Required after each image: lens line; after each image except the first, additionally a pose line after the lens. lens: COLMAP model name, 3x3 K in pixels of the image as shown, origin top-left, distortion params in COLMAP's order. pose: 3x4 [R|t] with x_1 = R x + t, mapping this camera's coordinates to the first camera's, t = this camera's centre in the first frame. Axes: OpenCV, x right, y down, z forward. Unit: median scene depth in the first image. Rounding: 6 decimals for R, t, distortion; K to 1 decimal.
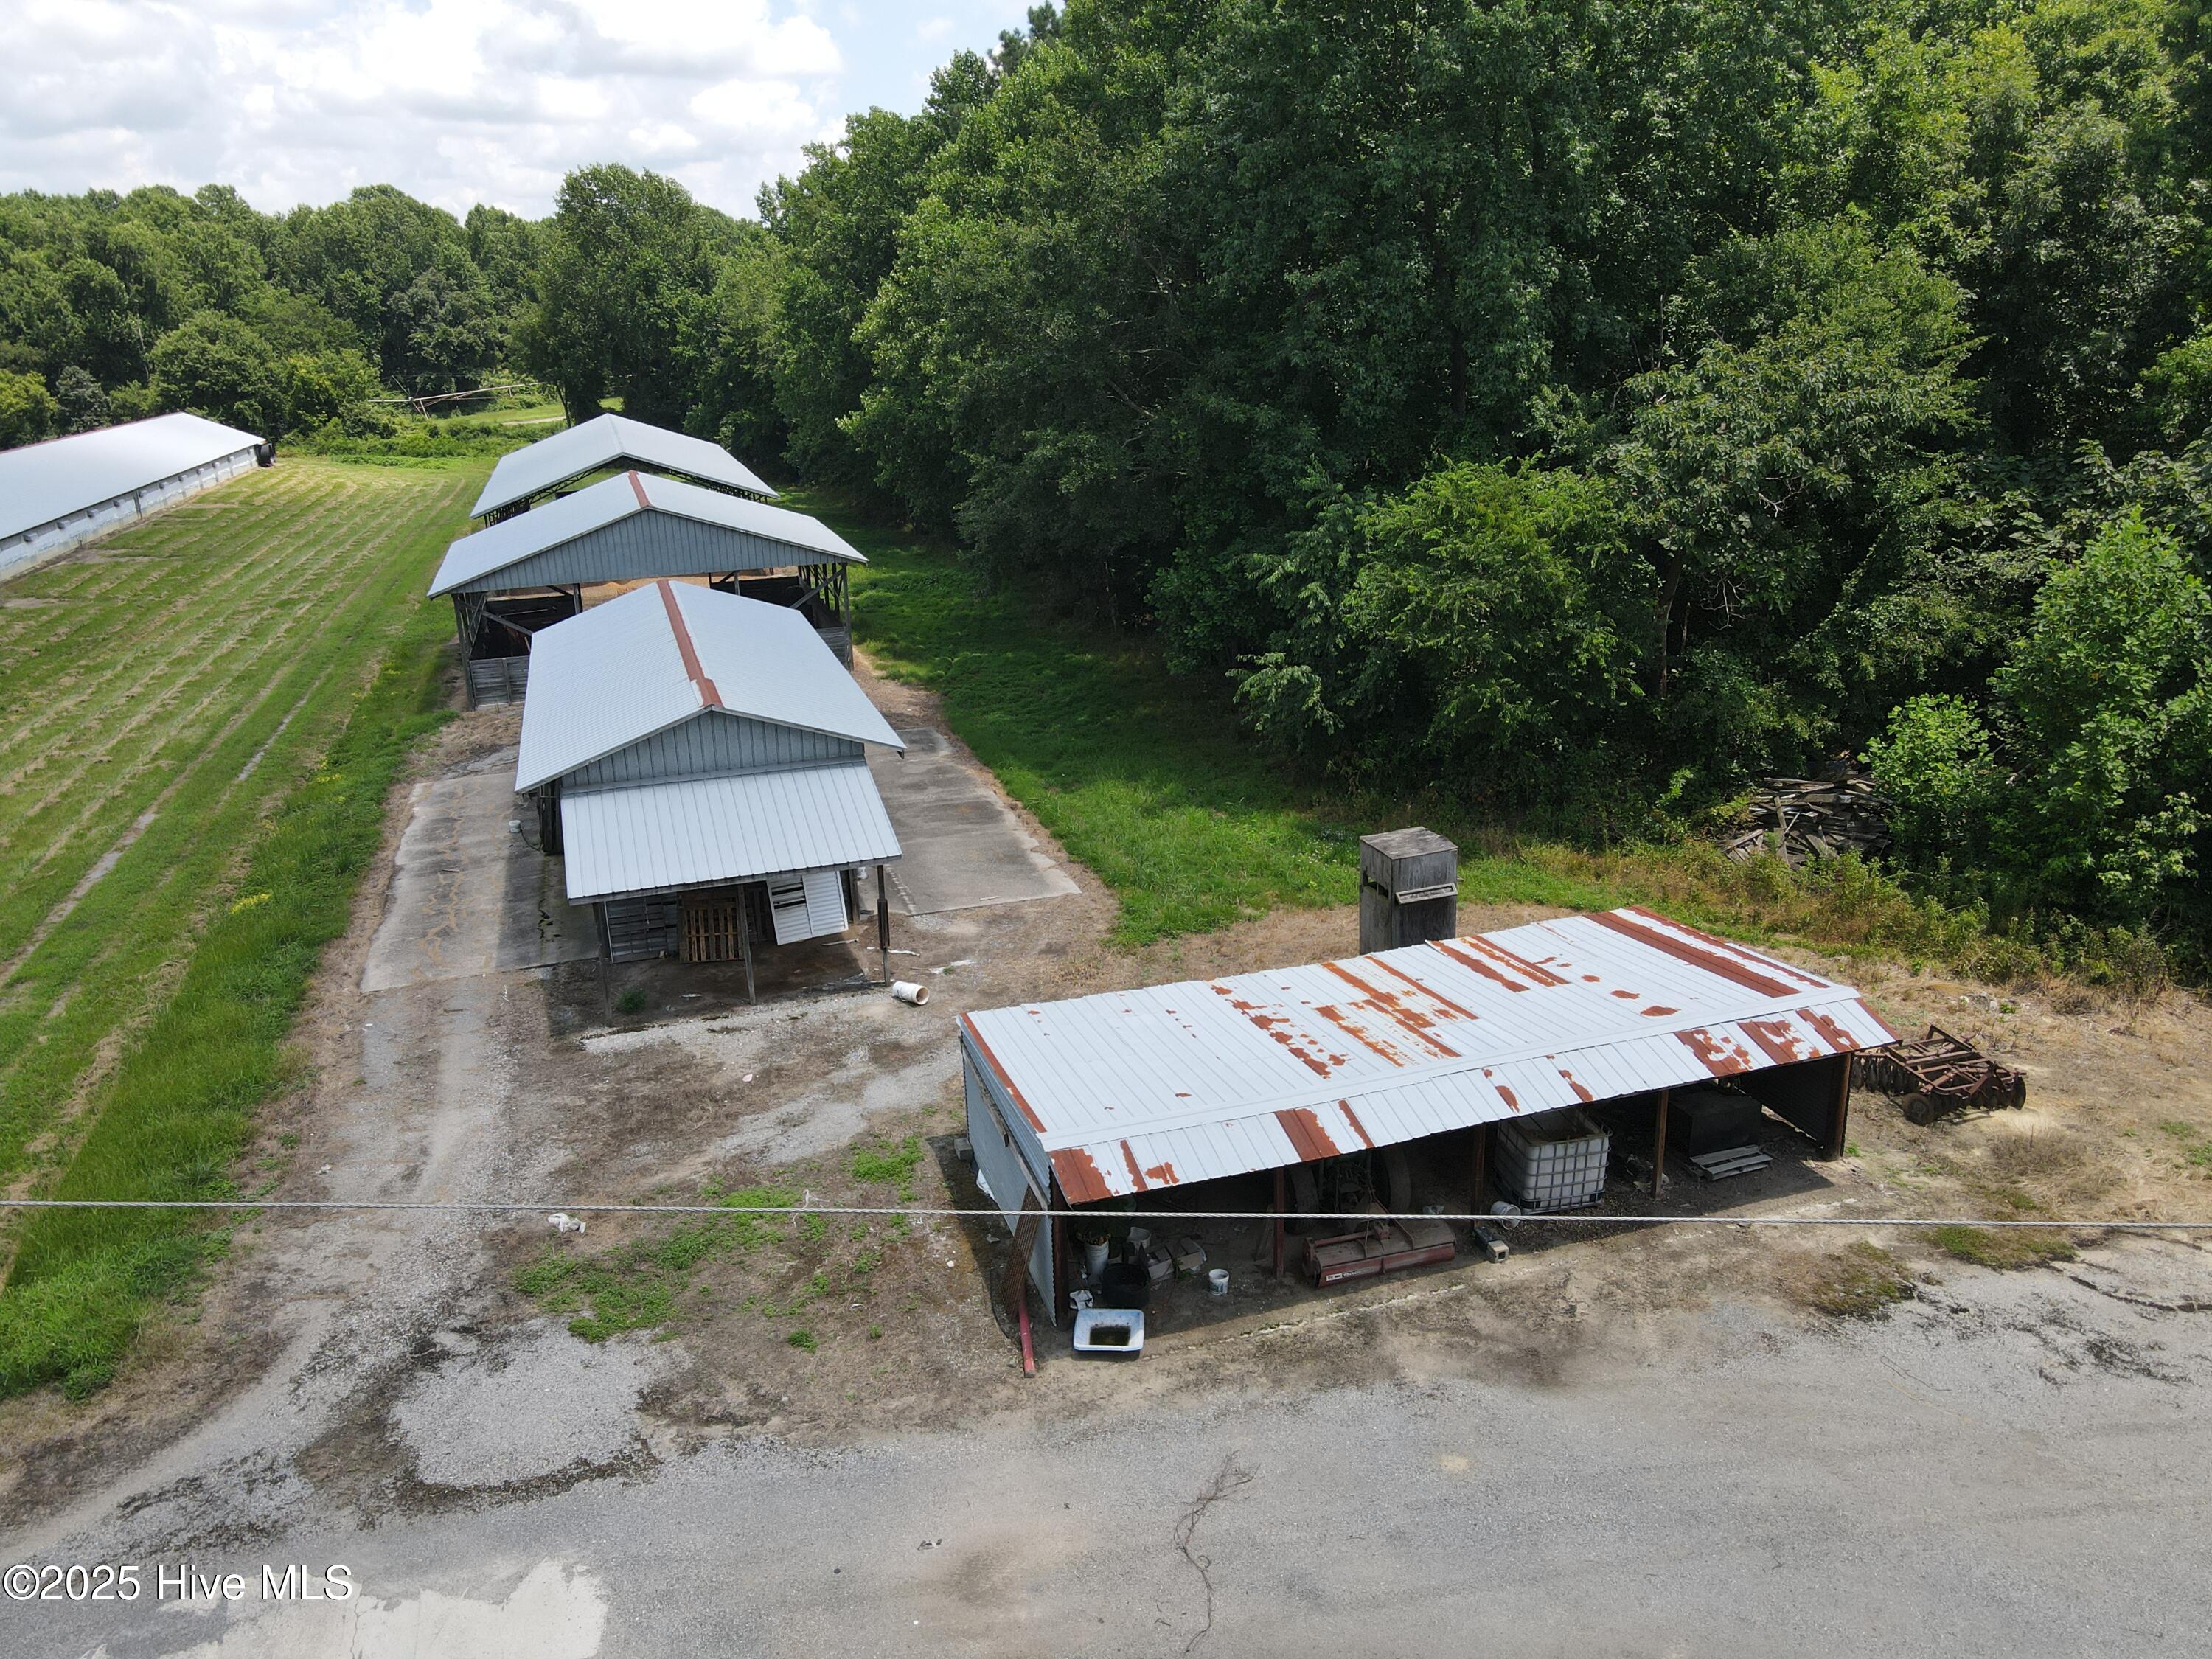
lens RADIAL K [[1642.3, 0, 1084.2], [0, 1642.3, 817.3], [0, 0, 1]] dist [0.004512, 0.005564]
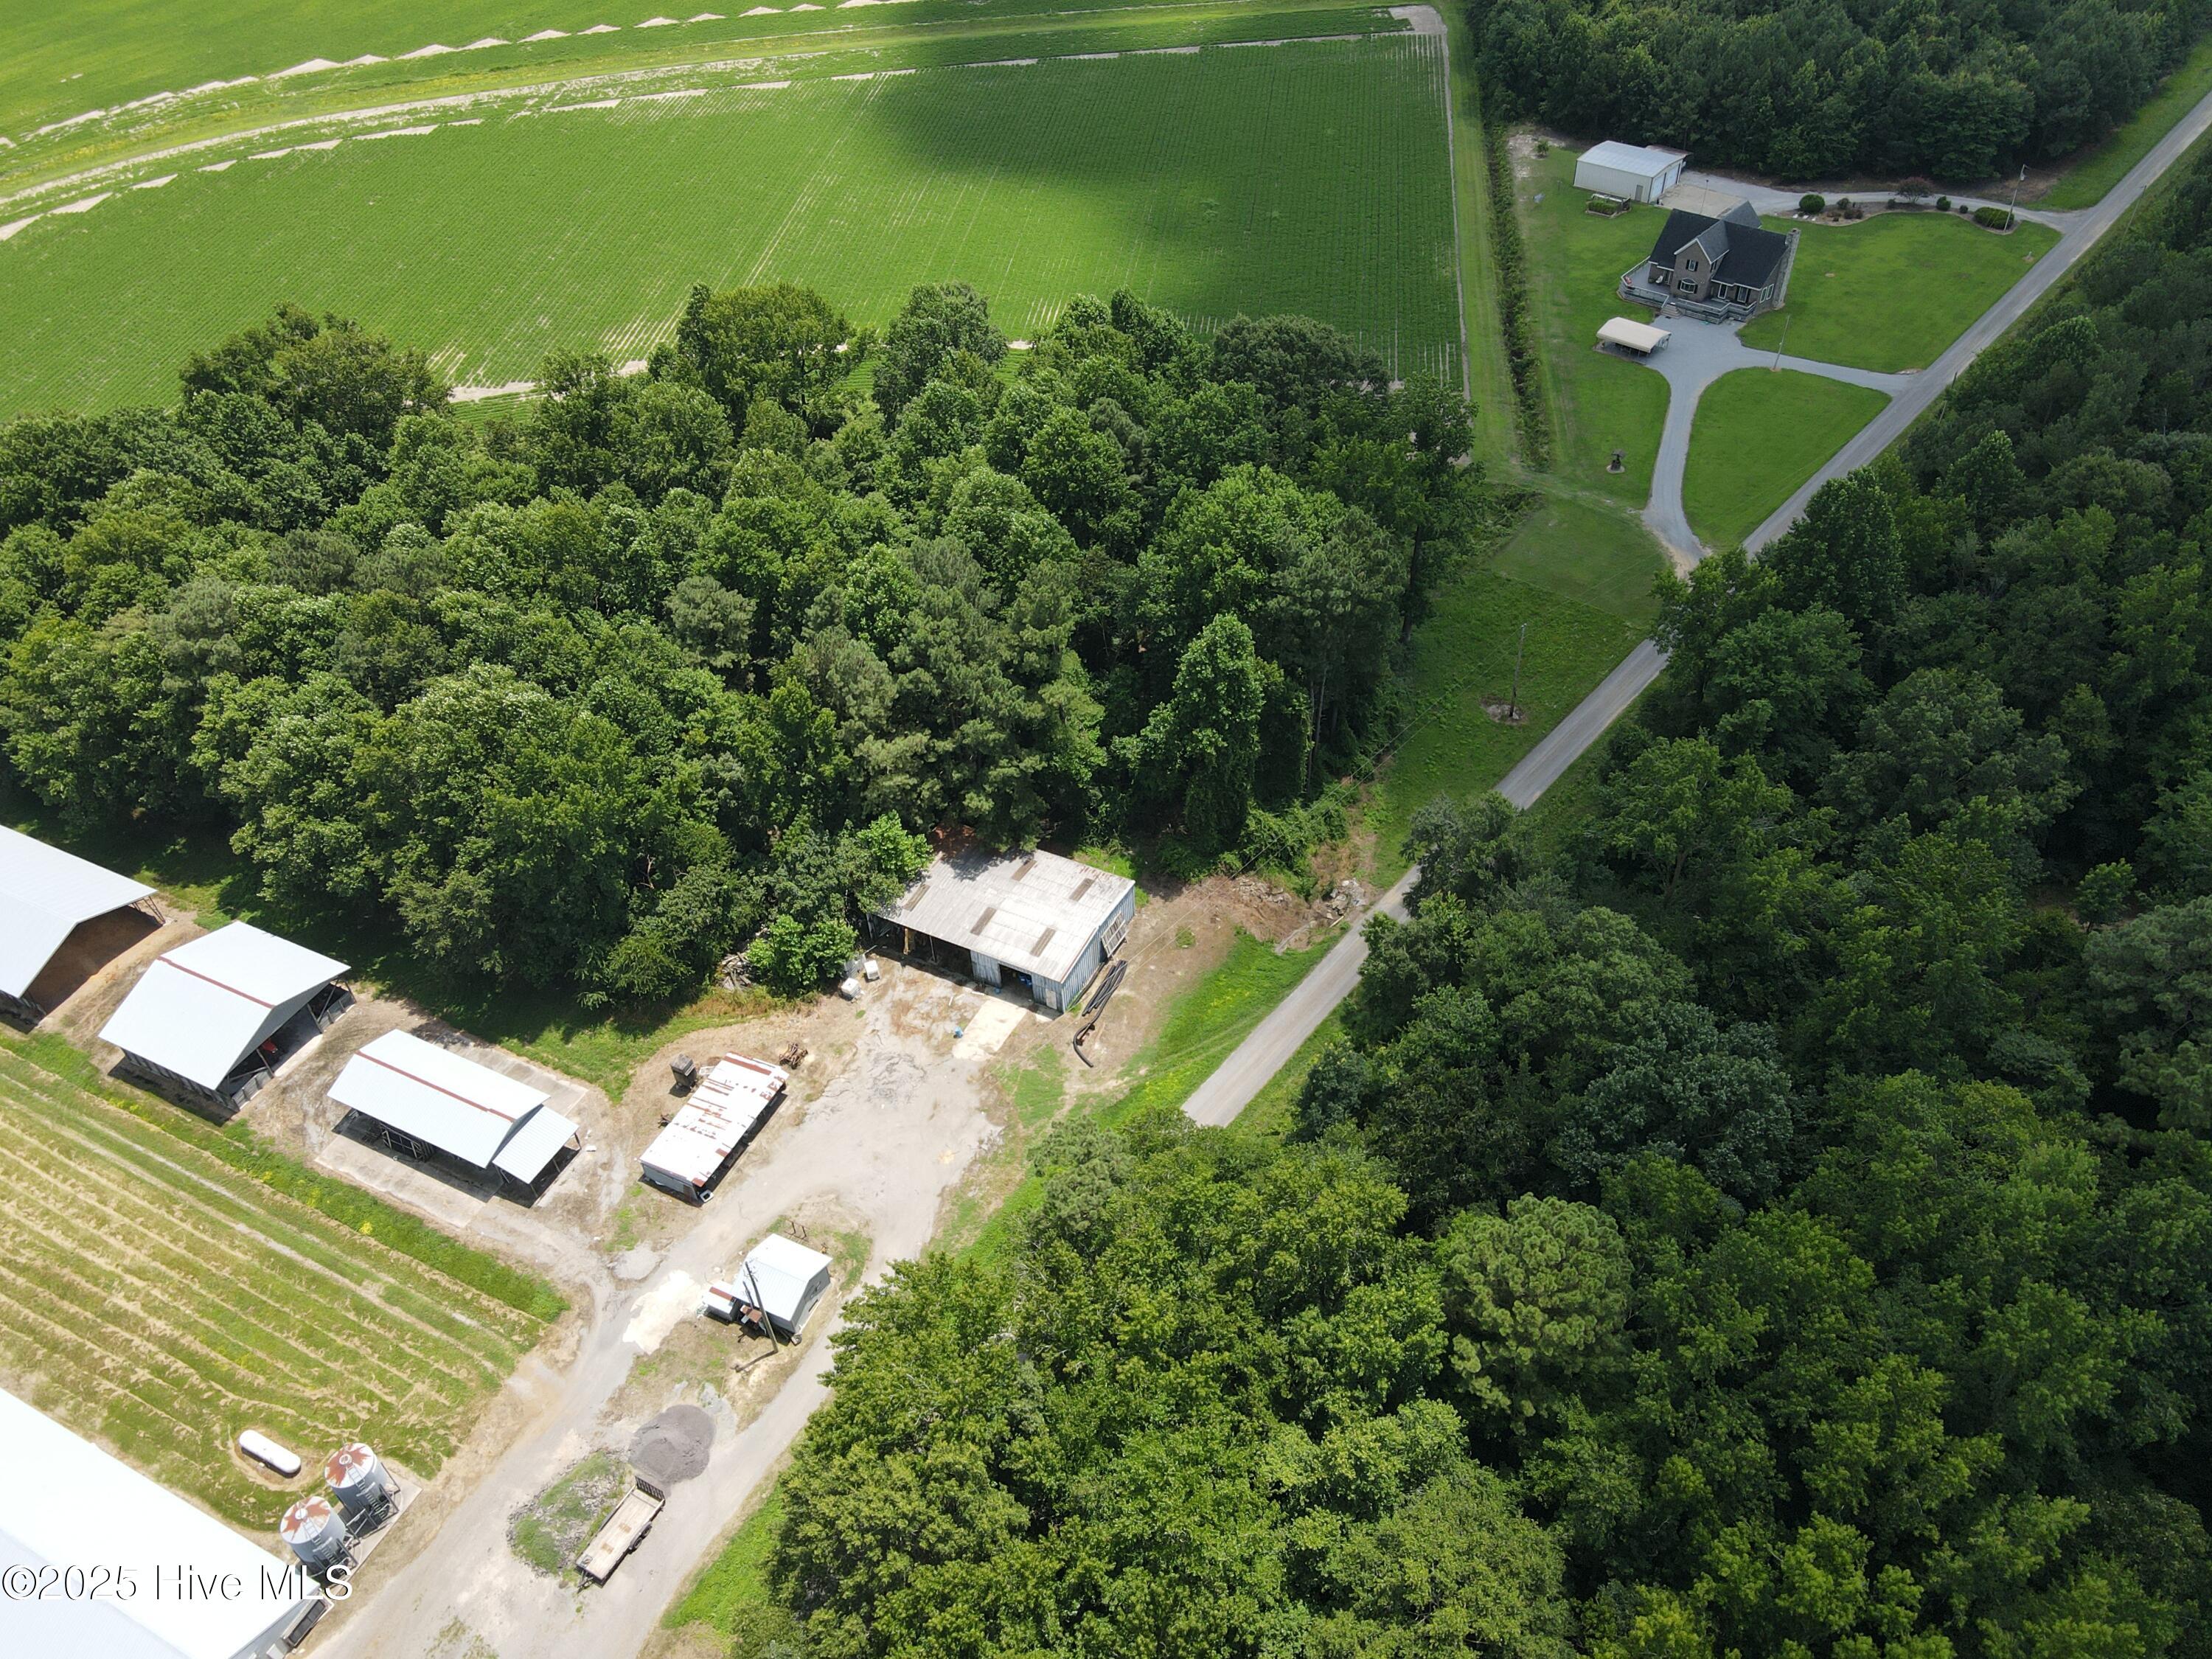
lens RADIAL K [[1630.0, 0, 1095.3], [0, 1630.0, 820.8], [0, 0, 1]] dist [0.010365, 0.022134]
pose [[0.693749, -0.483550, 0.533753, -1.519868], [0.243835, 0.855028, 0.457681, -3.249665], [-0.677685, -0.187368, 0.711081, -3.973754]]
